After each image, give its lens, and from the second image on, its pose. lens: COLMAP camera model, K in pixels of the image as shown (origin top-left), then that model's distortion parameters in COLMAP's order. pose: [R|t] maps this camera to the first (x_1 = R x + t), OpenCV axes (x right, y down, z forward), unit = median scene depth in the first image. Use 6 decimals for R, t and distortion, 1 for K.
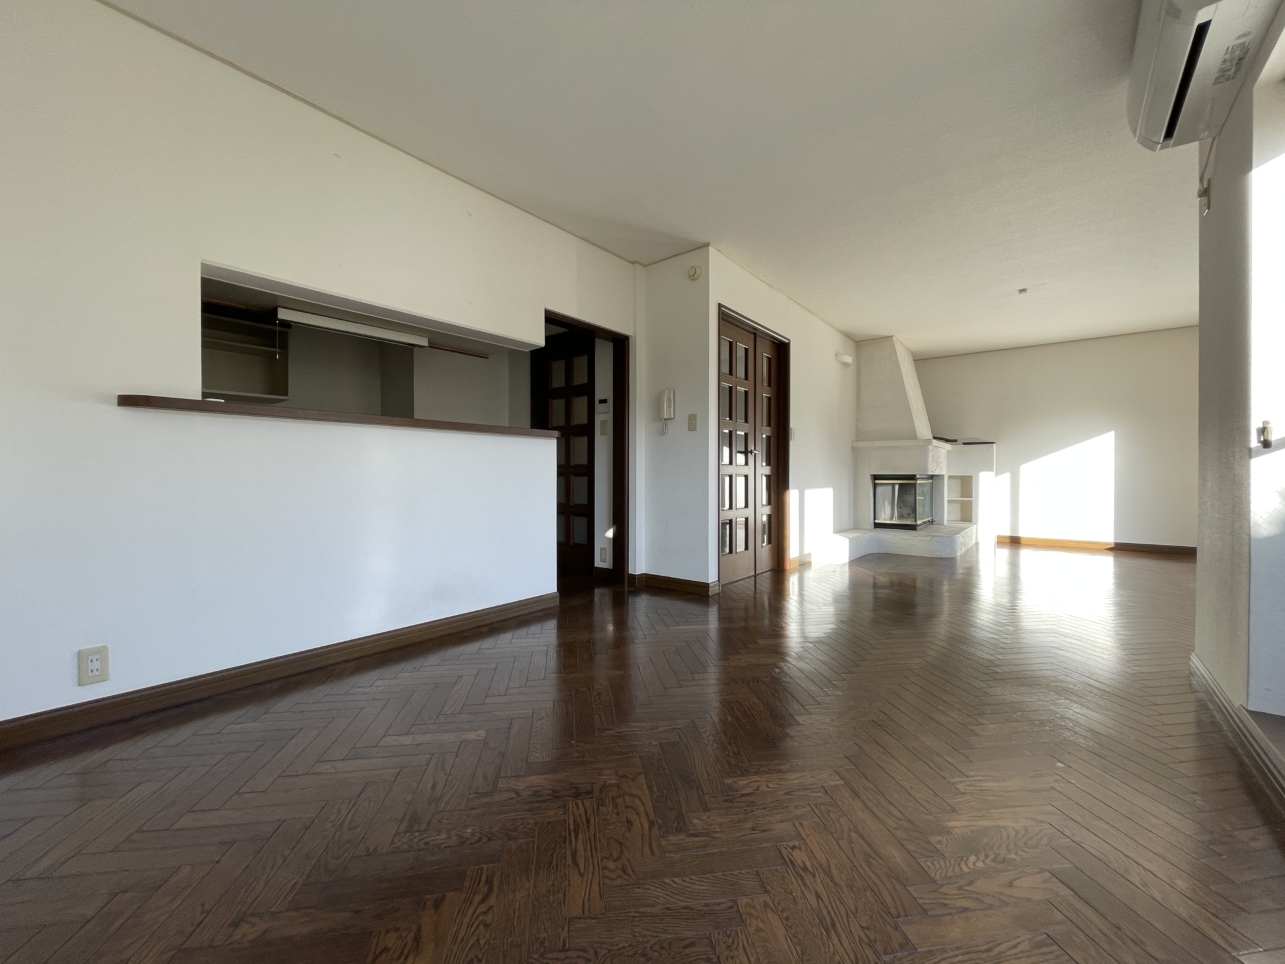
lens RADIAL K [[518.0, 0, 643.9], [0, 518.0, 481.0], [0, 0, 1]] dist [-0.001002, 0.000031]
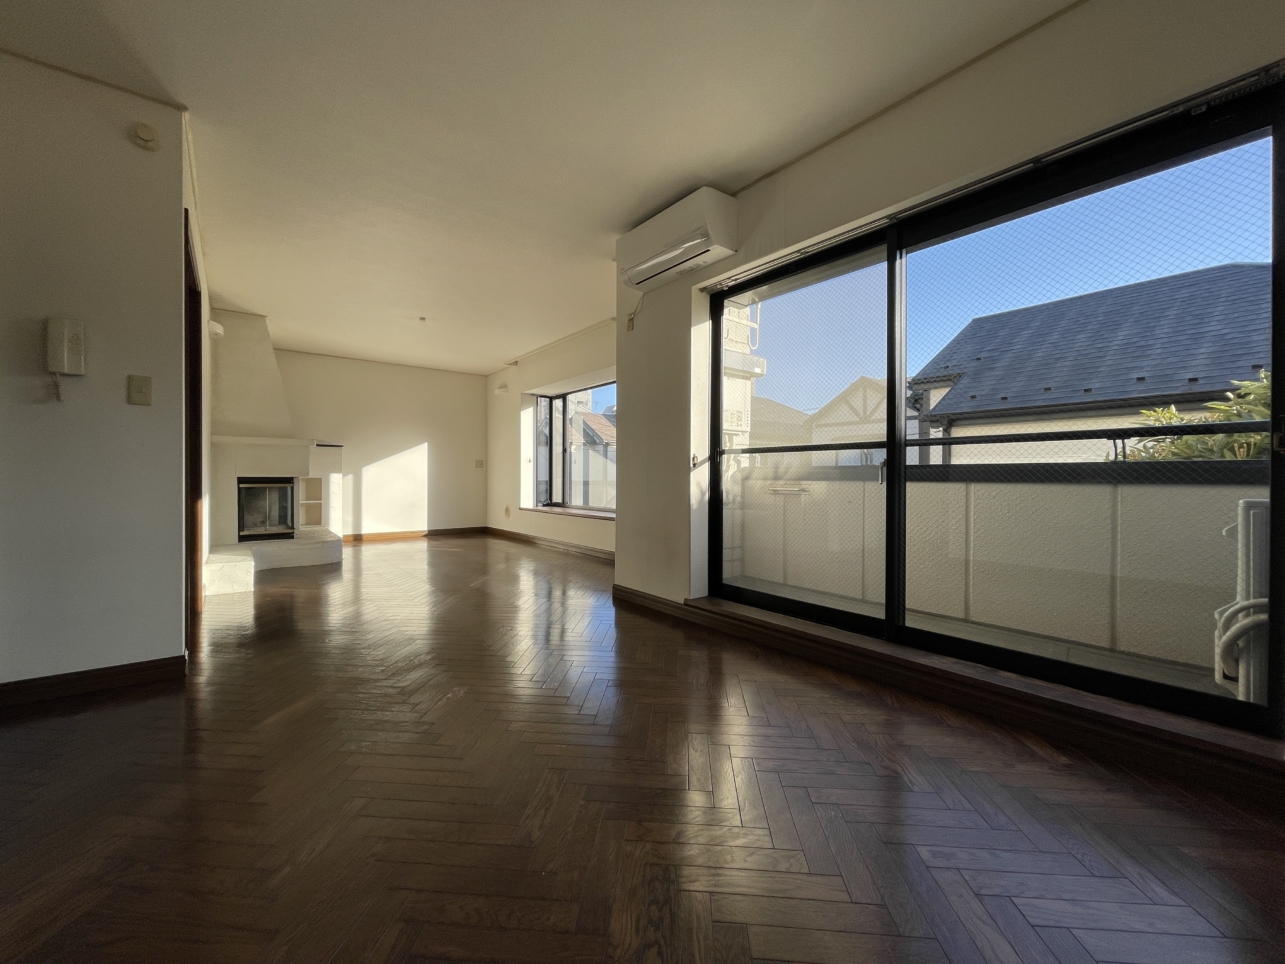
lens RADIAL K [[518.0, 0, 643.9], [0, 518.0, 477.3], [0, 0, 1]] dist [-0.001002, 0.000031]
pose [[0.220050, -0.000573, 0.975488, -0.218258], [0.006806, 0.999976, -0.000948, -0.006574], [-0.975465, 0.006848, 0.220048, 0.199952]]
